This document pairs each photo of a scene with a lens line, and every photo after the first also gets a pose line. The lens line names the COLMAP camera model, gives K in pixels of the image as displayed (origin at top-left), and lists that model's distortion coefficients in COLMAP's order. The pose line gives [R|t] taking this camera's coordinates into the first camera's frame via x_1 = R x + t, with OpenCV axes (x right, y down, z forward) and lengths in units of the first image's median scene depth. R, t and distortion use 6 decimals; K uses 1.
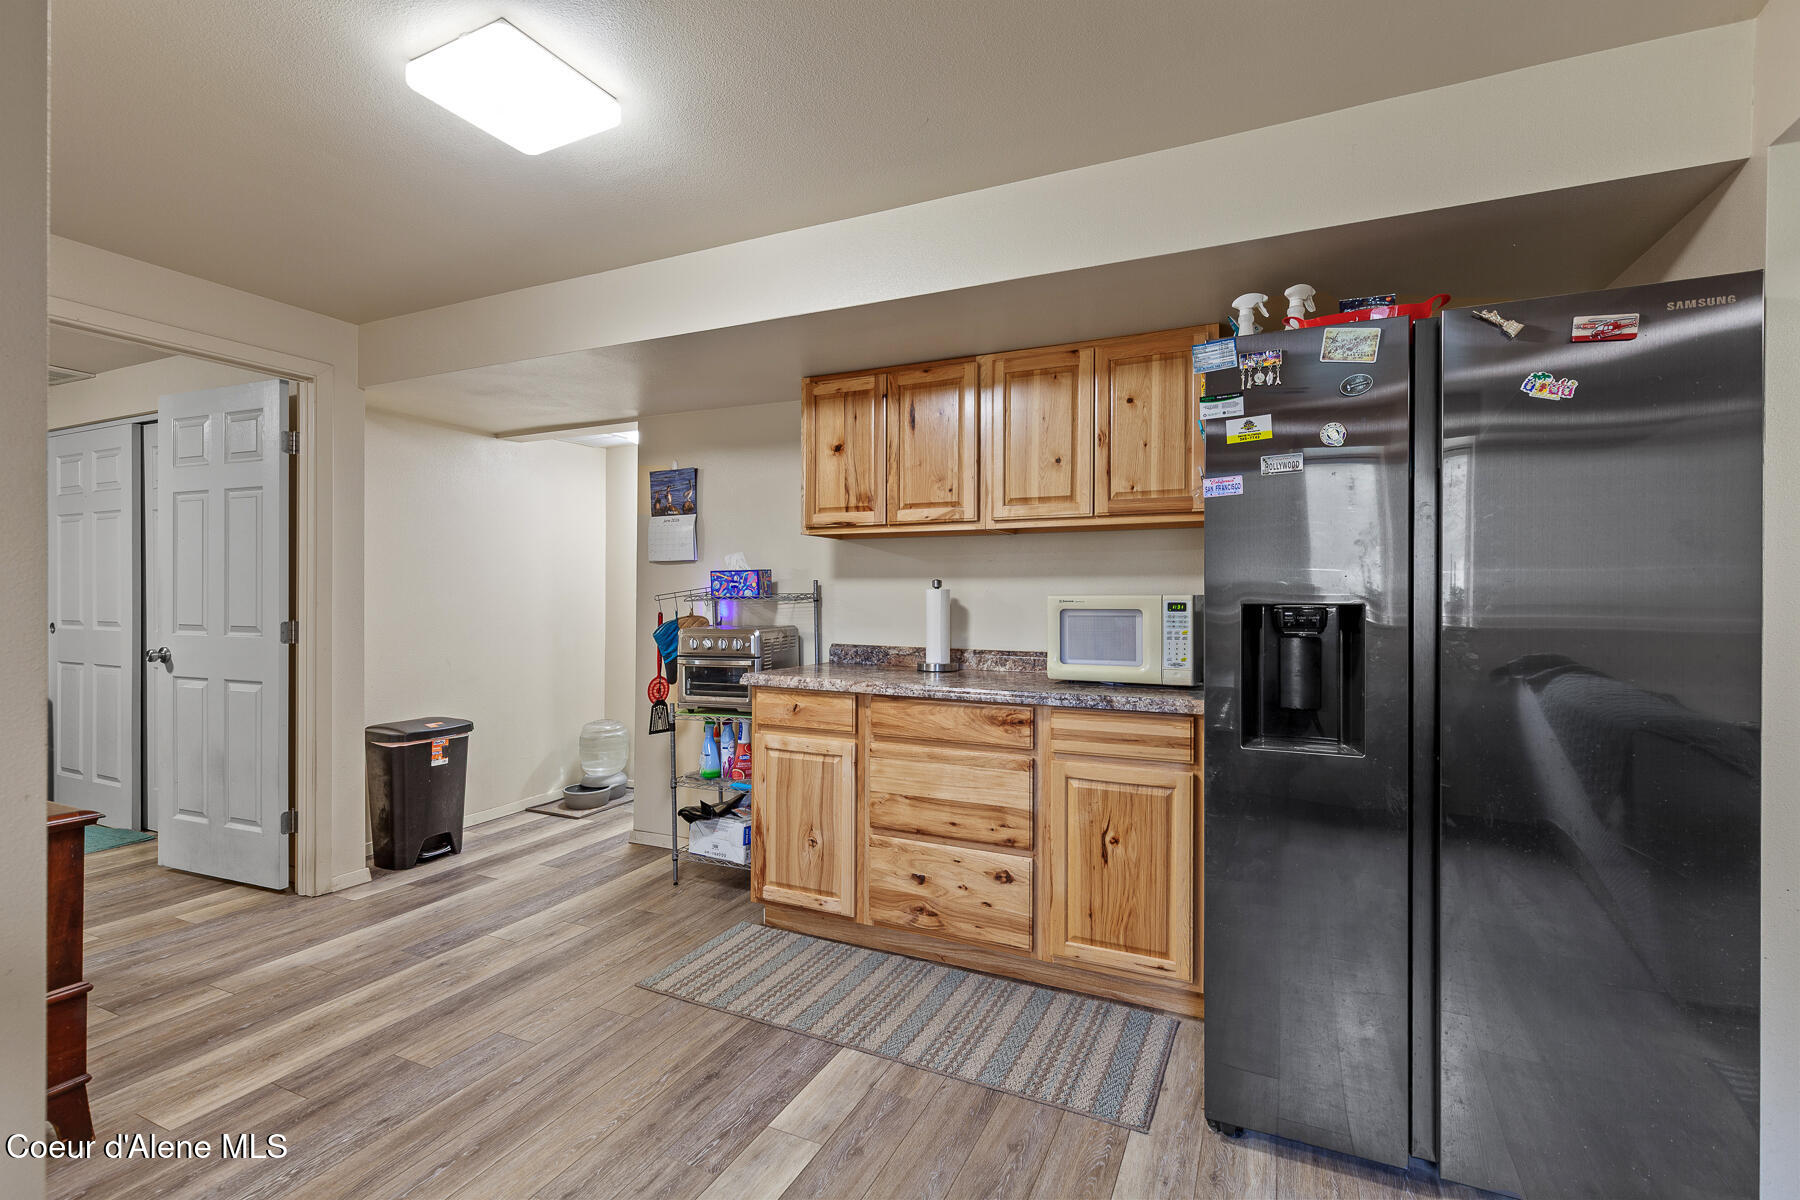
lens RADIAL K [[813.6, 0, 908.6], [0, 813.6, 588.1], [0, 0, 1]] dist [0.009965, -0.000297]
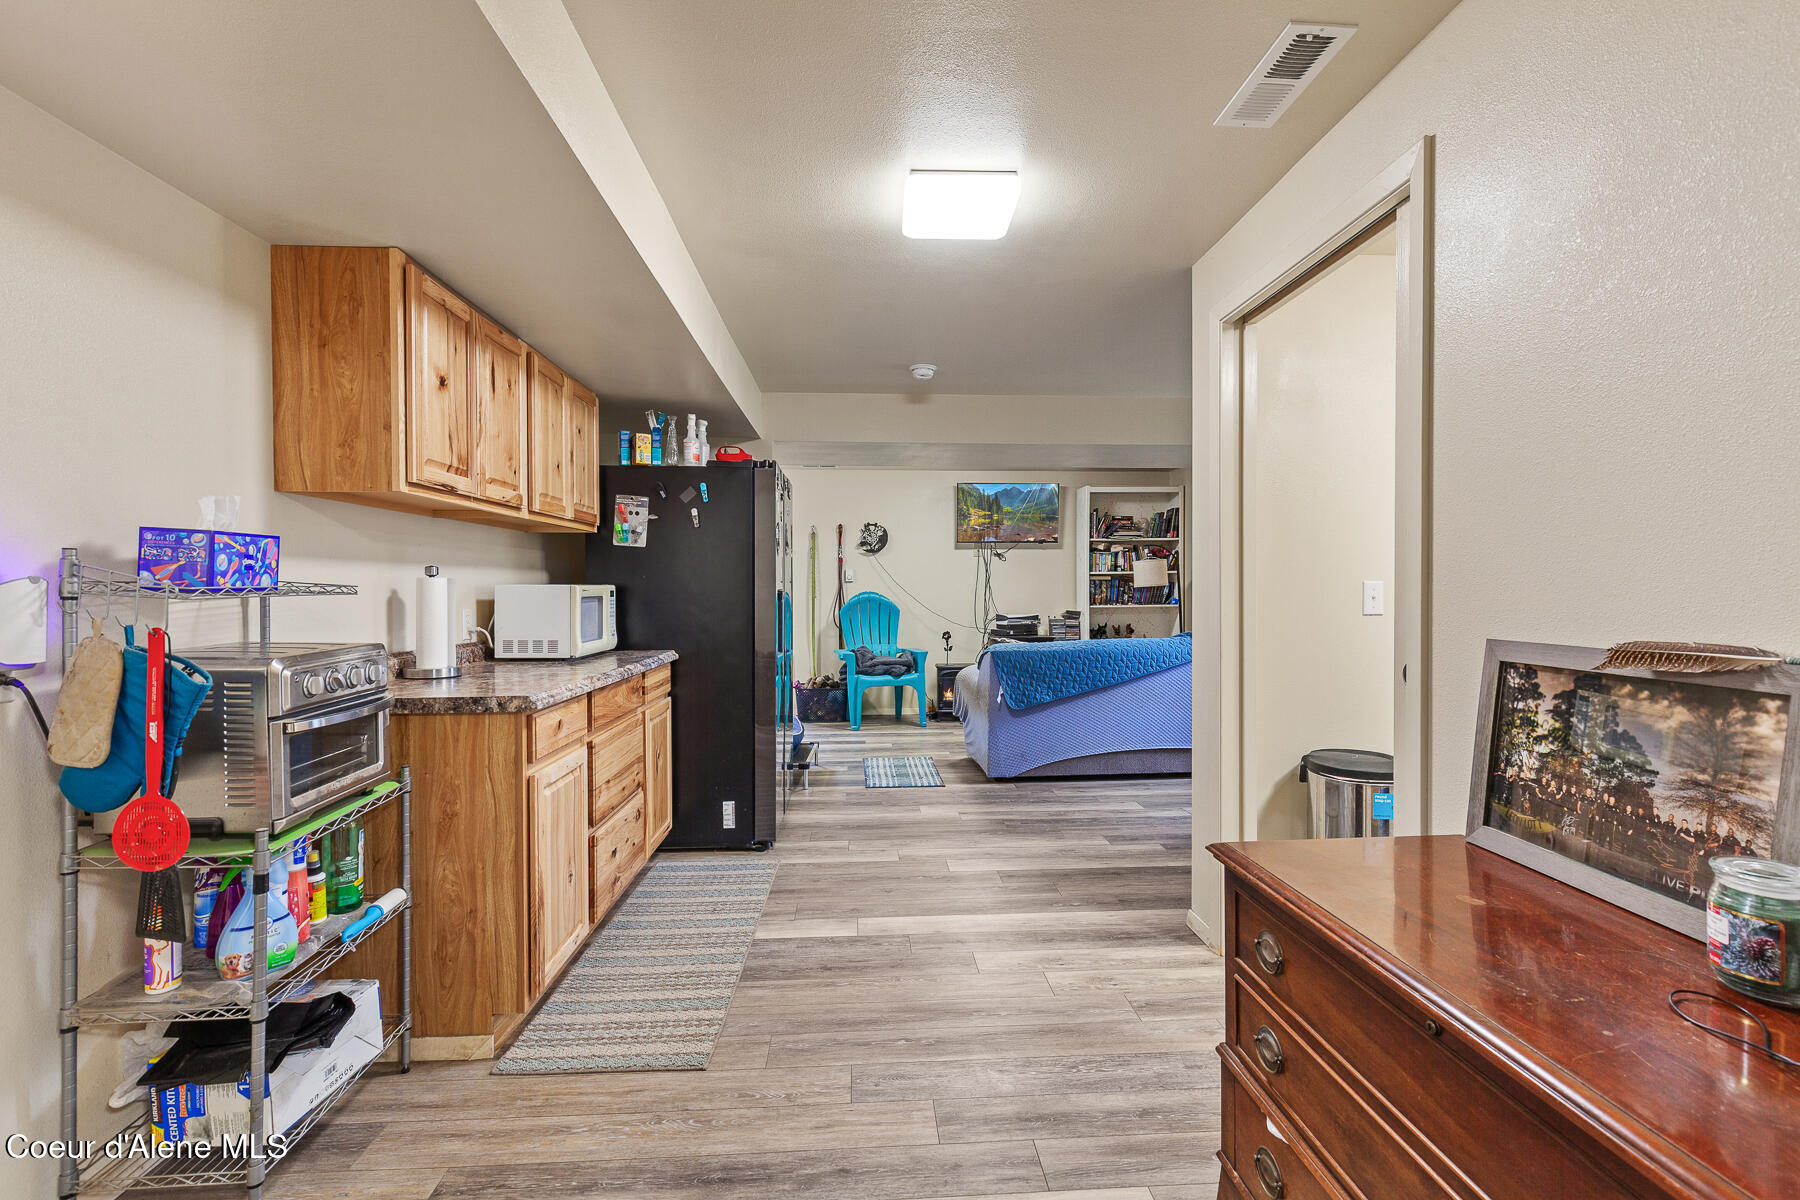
lens RADIAL K [[813.6, 0, 908.6], [0, 813.6, 588.1], [0, 0, 1]] dist [0.009965, -0.000297]
pose [[-0.481441, -0.001689, 0.876477, -1.195457], [-0.006192, 0.999980, -0.001475, 0.012910], [-0.876456, -0.006137, -0.481442, 1.279433]]
